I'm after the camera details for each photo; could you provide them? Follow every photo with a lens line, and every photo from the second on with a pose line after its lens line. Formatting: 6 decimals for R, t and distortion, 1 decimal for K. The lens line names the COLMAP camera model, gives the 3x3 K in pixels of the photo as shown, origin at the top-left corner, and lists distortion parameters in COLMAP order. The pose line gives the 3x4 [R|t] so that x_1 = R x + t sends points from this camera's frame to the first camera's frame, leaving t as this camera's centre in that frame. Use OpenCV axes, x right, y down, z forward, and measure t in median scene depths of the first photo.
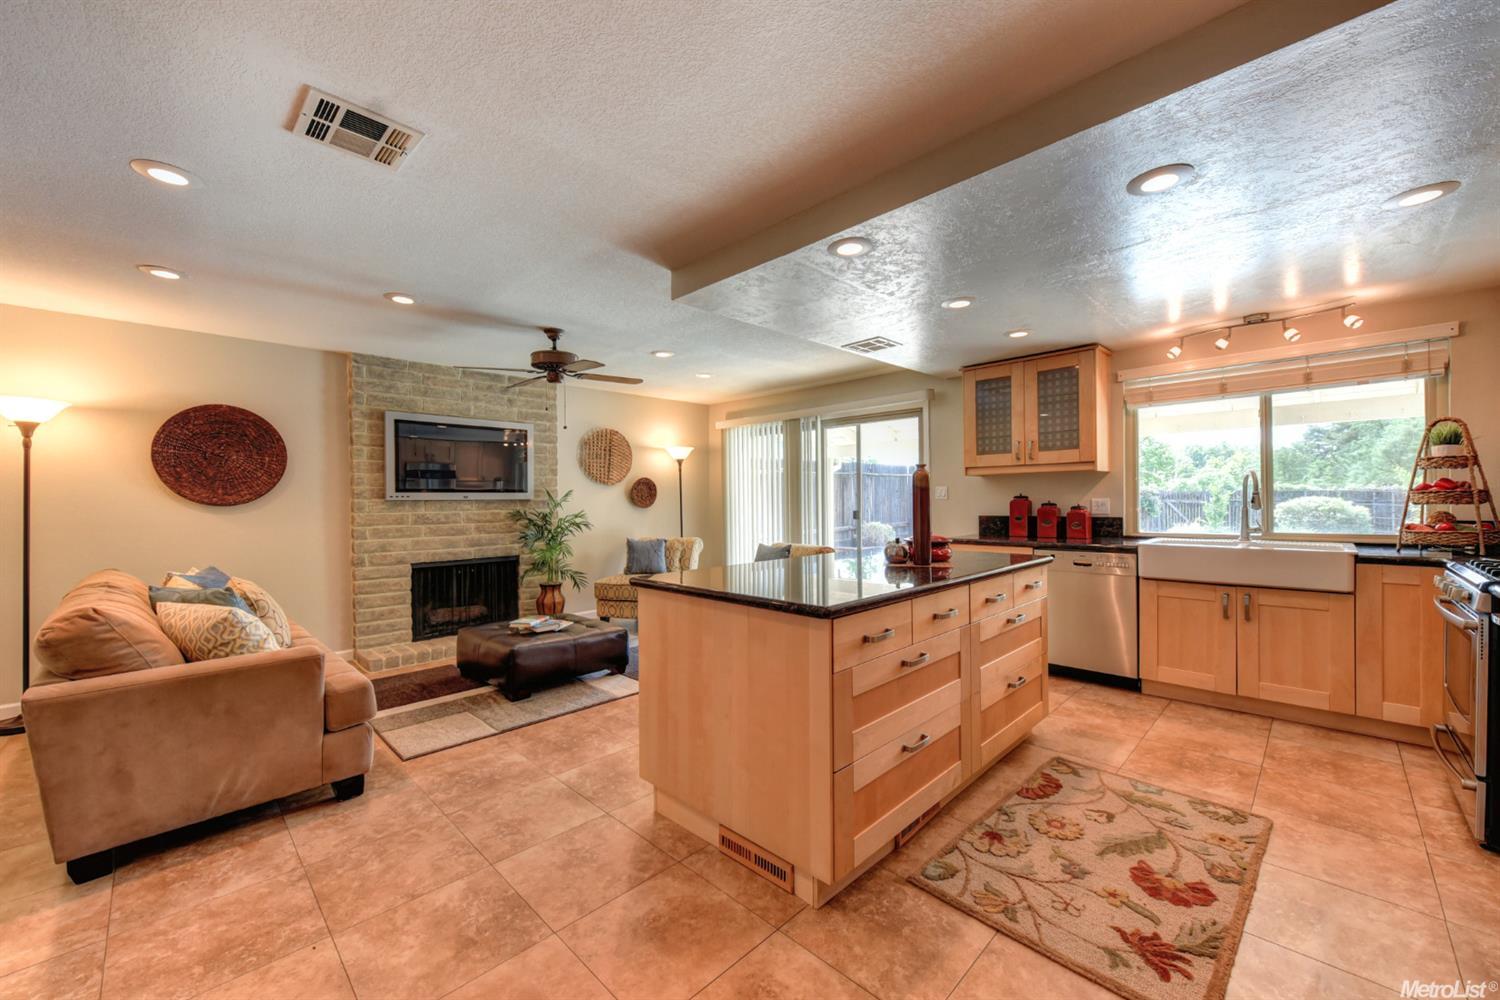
lens RADIAL K [[586.7, 0, 757.5], [0, 586.7, 511.1], [0, 0, 1]] dist [0.009602, -0.003486]
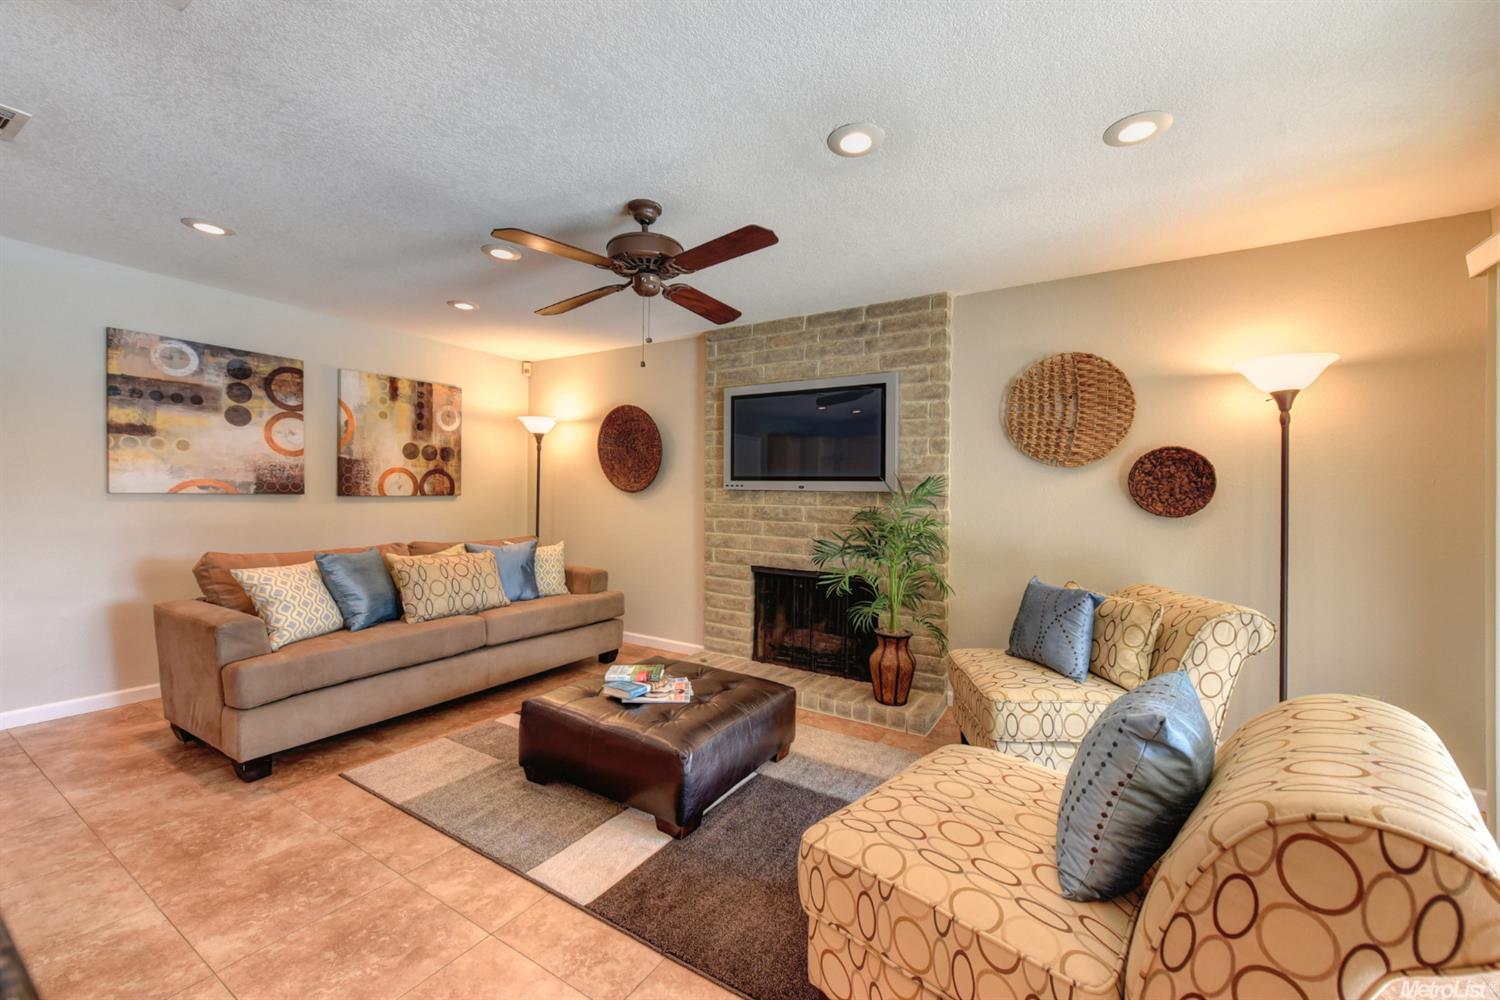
lens RADIAL K [[586.7, 0, 741.3], [0, 586.7, 497.0], [0, 0, 1]] dist [0.009602, -0.003486]
pose [[0.212693, 0.018208, -0.976949, 0.237318], [-0.041677, 0.999086, 0.009547, -0.016578], [0.976230, 0.038686, 0.213258, 0.850526]]
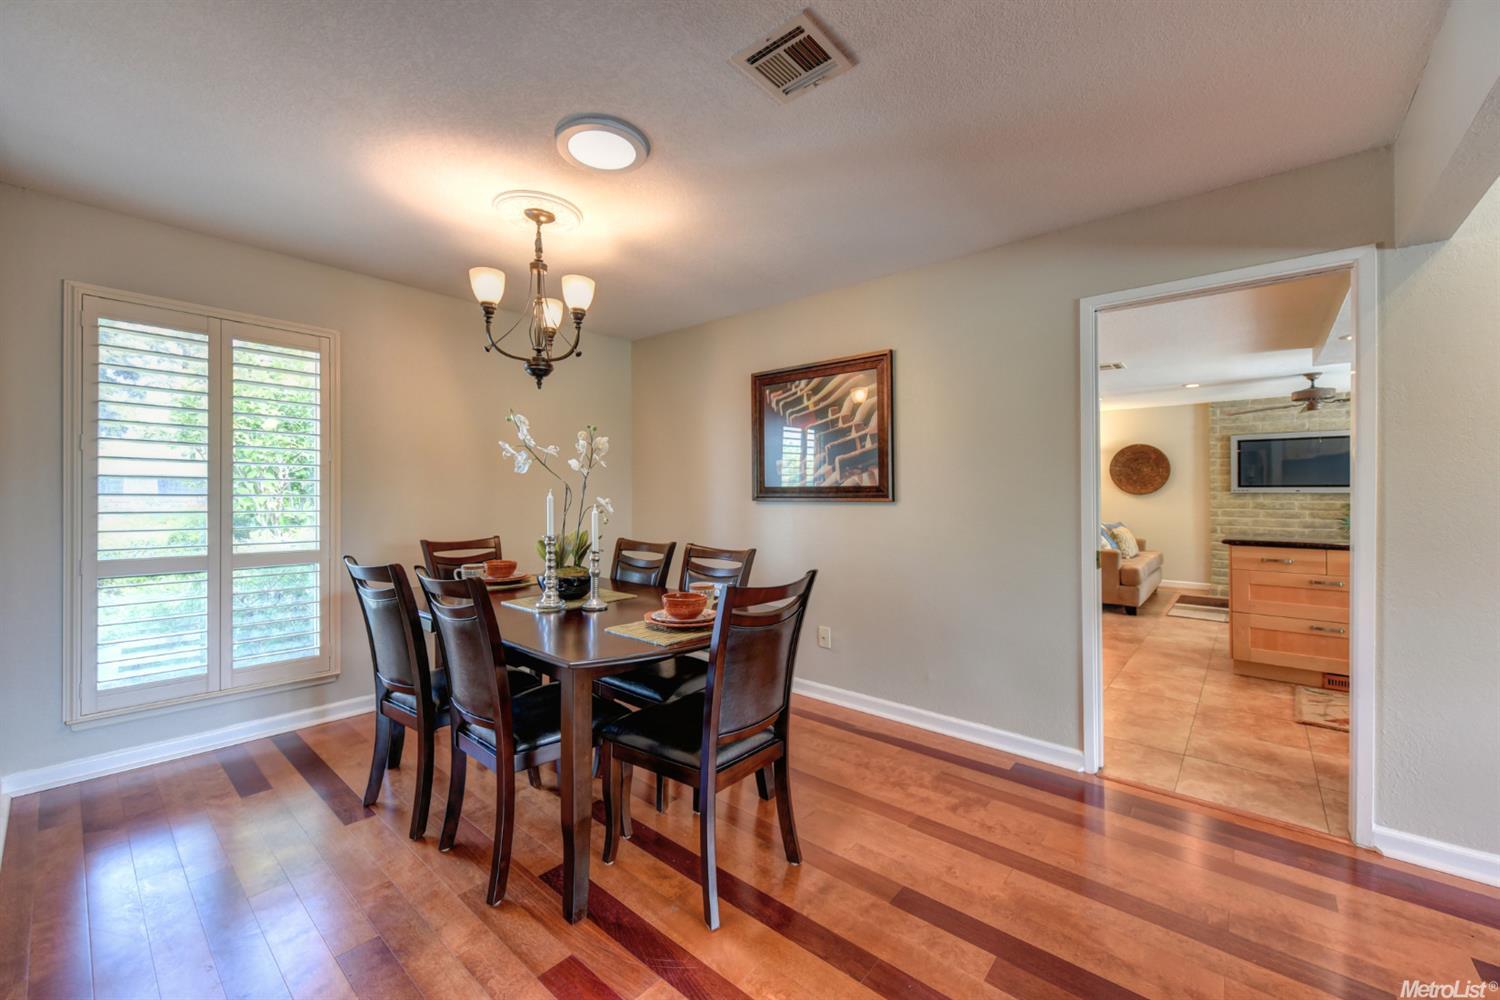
lens RADIAL K [[586.7, 0, 739.0], [0, 586.7, 487.0], [0, 0, 1]] dist [0.009602, -0.003486]
pose [[0.062084, -0.003612, -0.998064, 0.861726], [-0.024155, 0.999695, -0.005120, 0.006694], [0.997779, 0.024426, 0.061978, -0.405822]]
